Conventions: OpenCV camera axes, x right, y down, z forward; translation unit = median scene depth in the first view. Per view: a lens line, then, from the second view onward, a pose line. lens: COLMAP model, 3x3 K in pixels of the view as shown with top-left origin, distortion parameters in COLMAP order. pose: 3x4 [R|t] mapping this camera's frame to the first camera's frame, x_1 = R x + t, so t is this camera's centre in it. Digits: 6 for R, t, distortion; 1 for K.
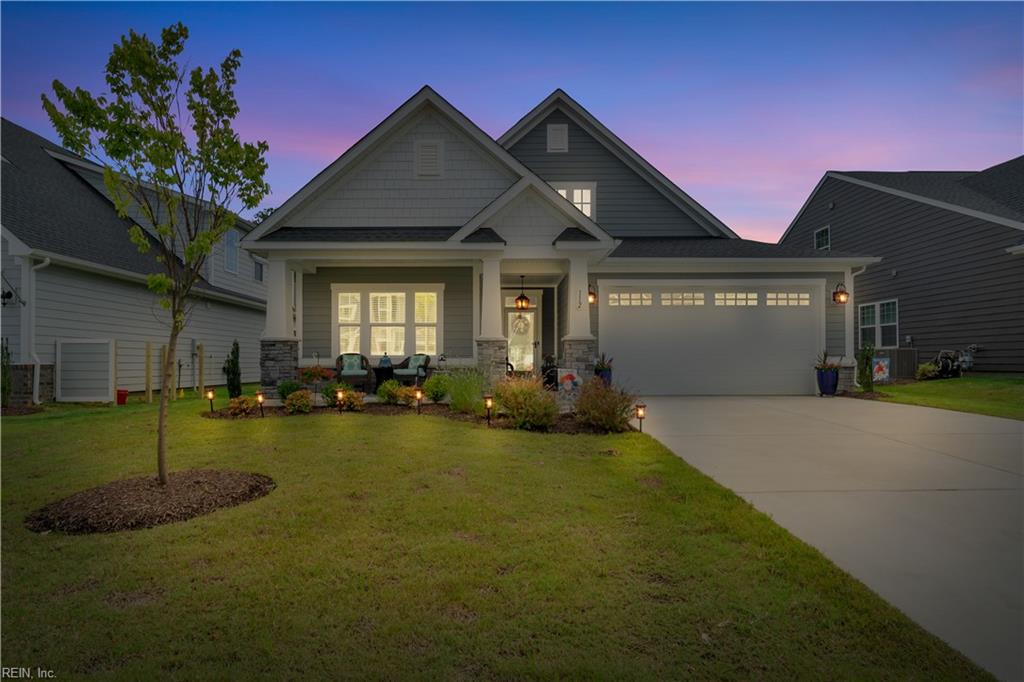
lens RADIAL K [[569.8, 0, 510.6], [0, 569.8, 363.8], [0, 0, 1]] dist [-0.002648, -0.000209]
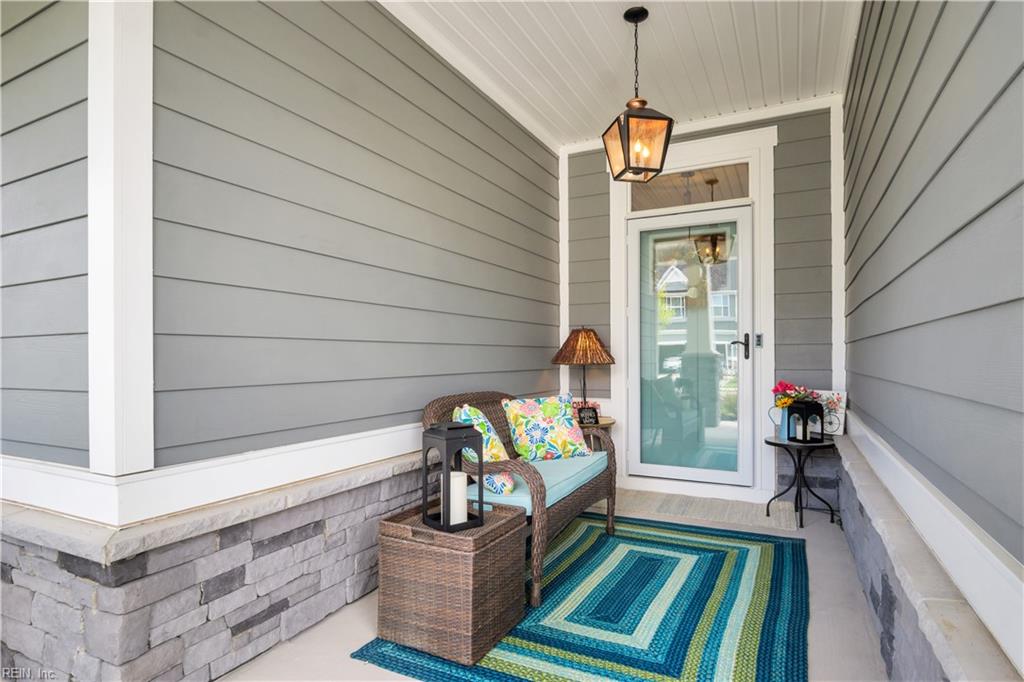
lens RADIAL K [[569.8, 0, 510.6], [0, 569.8, 363.8], [0, 0, 1]] dist [-0.002648, -0.000209]
pose [[0.885655, 0.000108, -0.464344, 0.095291], [0.002655, 0.999982, 0.005297, -0.037955], [0.464337, -0.005925, 0.885639, 1.006783]]
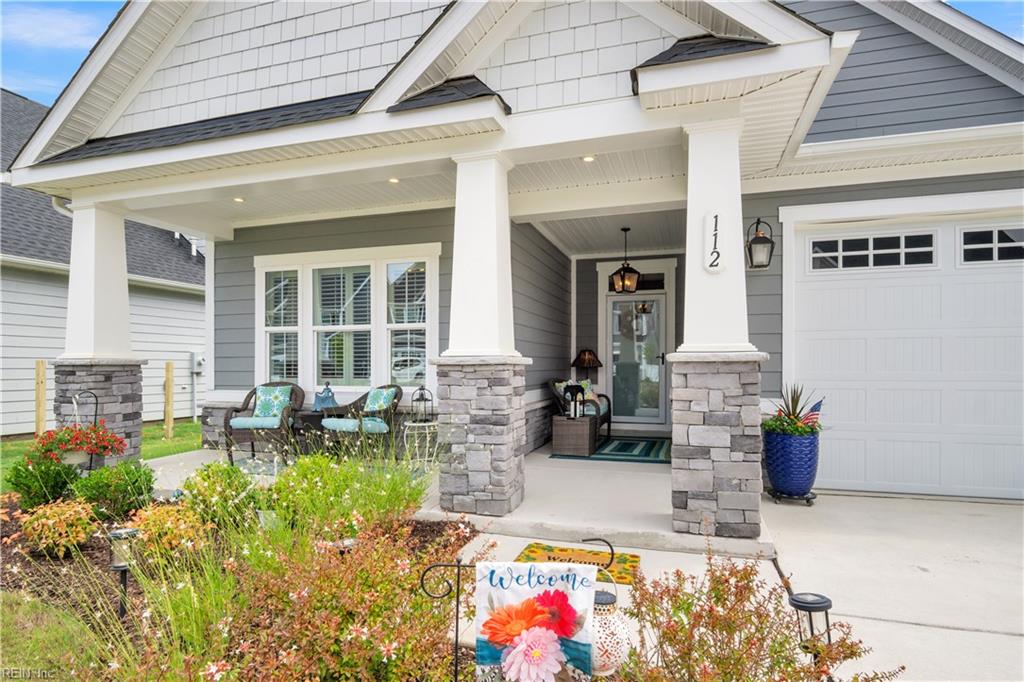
lens RADIAL K [[569.8, 0, 510.6], [0, 569.8, 363.8], [0, 0, 1]] dist [-0.002648, -0.000209]
pose [[0.949808, -0.001491, -0.312831, 0.105040], [0.000158, 0.999991, -0.004285, -0.036071], [0.312834, 0.004021, 0.949799, 0.599235]]
